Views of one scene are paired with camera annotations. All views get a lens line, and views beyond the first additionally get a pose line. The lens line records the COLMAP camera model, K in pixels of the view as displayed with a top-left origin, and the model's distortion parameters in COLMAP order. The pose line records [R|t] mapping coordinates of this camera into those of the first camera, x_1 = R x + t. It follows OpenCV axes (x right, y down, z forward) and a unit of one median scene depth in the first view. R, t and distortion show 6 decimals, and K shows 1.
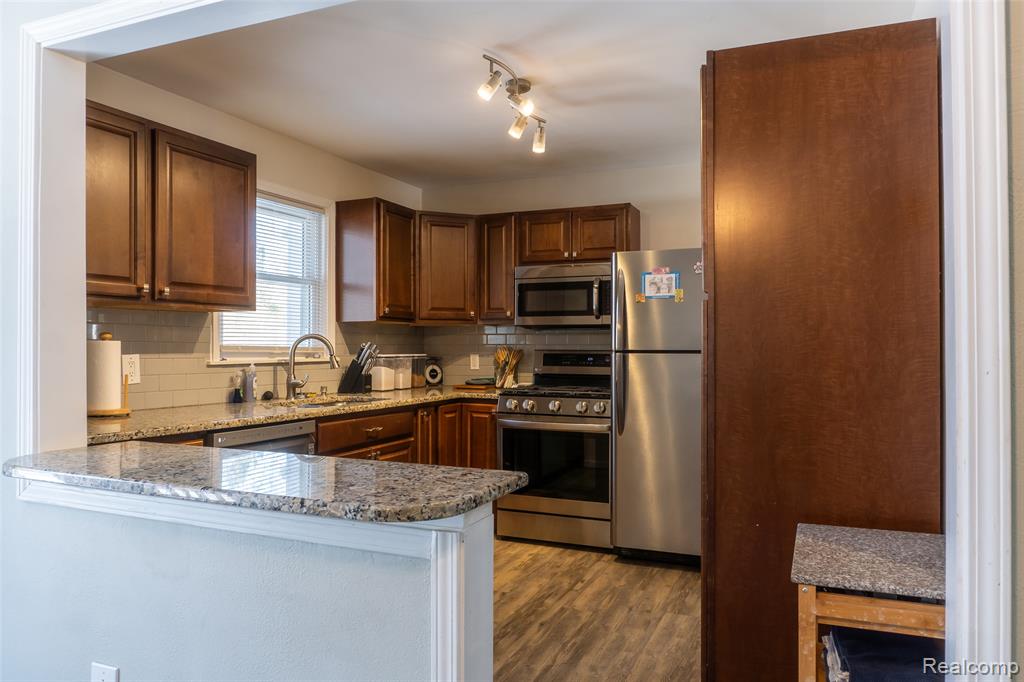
lens RADIAL K [[726.1, 0, 512.0], [0, 726.1, 341.0], [0, 0, 1]] dist [-0.001349, 0.000279]
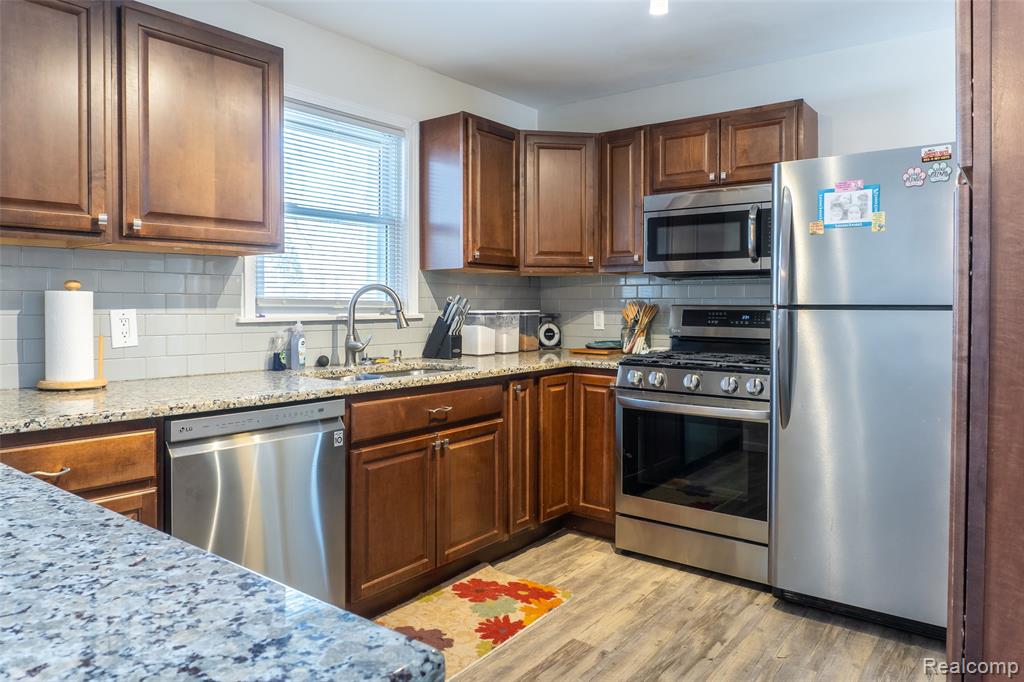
lens RADIAL K [[686.8, 0, 541.1], [0, 686.8, 313.6], [0, 0, 1]] dist [-0.009321, -0.003838]
pose [[0.977290, 0.003614, -0.211876, 0.057541], [0.001059, 0.999759, 0.021937, 0.005986], [0.211905, -0.021663, 0.977050, 0.297451]]
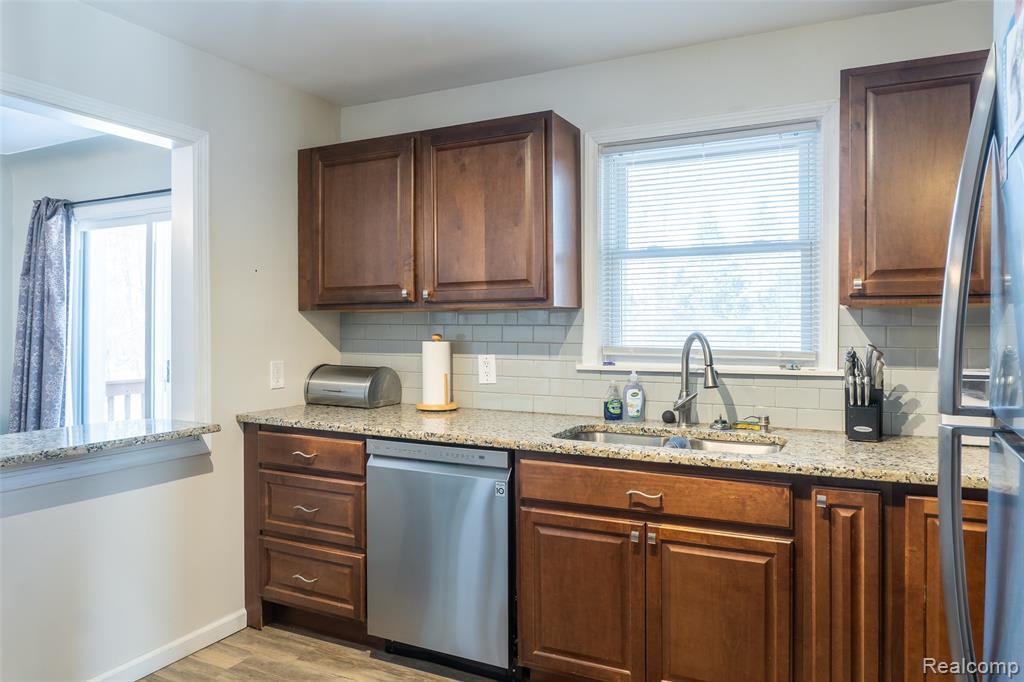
lens RADIAL K [[700.5, 0, 512.0], [0, 700.5, 341.0], [0, 0, 1]] dist [-0.004908, -0.000997]
pose [[-0.048737, 0.020038, -0.998611, 0.364880], [0.006962, 0.999781, 0.019721, -0.015668], [0.998787, -0.005991, -0.048866, 0.856706]]
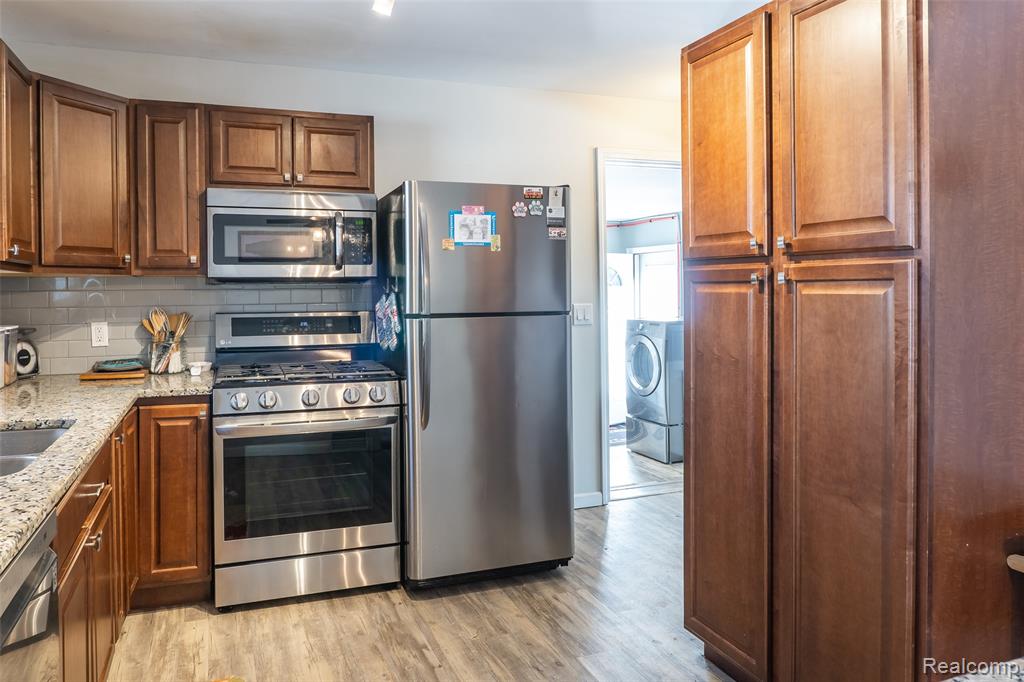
lens RADIAL K [[711.6, 0, 422.6], [0, 711.6, 289.6], [0, 0, 1]] dist [-0.008817, -0.003405]
pose [[0.730957, -0.010754, 0.682339, -0.323860], [0.003173, 0.999919, 0.012361, -0.019664], [-0.682416, -0.006871, 0.730931, 0.442517]]
